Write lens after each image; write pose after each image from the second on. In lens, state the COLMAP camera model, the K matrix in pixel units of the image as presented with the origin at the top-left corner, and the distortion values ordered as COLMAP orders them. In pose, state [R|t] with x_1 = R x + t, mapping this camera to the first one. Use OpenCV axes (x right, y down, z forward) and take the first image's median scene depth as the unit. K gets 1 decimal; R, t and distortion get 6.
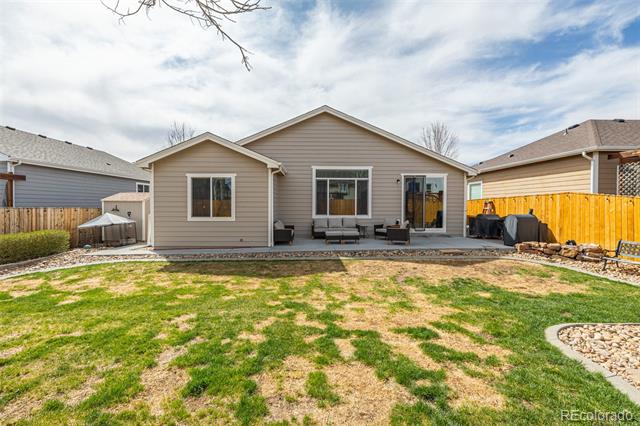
lens RADIAL K [[268.1, 0, 319.8], [0, 268.1, 209.5], [0, 0, 1]] dist [-0.003801, 0.000450]
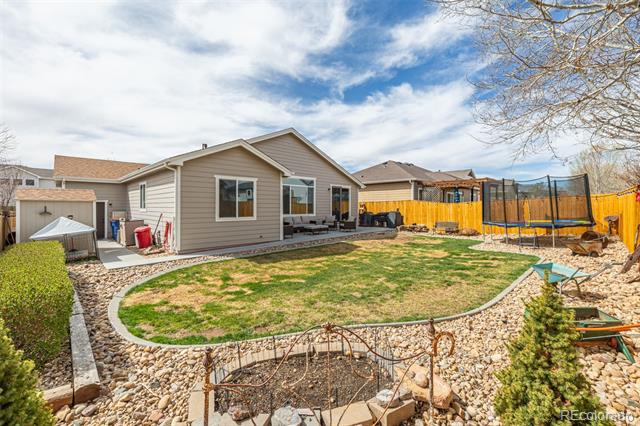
lens RADIAL K [[268.1, 0, 322.6], [0, 268.1, 210.6], [0, 0, 1]] dist [-0.003801, 0.000450]
pose [[0.719776, -0.011331, 0.694113, -0.718579], [0.016903, 0.999856, -0.001205, 0.007324], [-0.694000, 0.012600, 0.719865, -0.007427]]
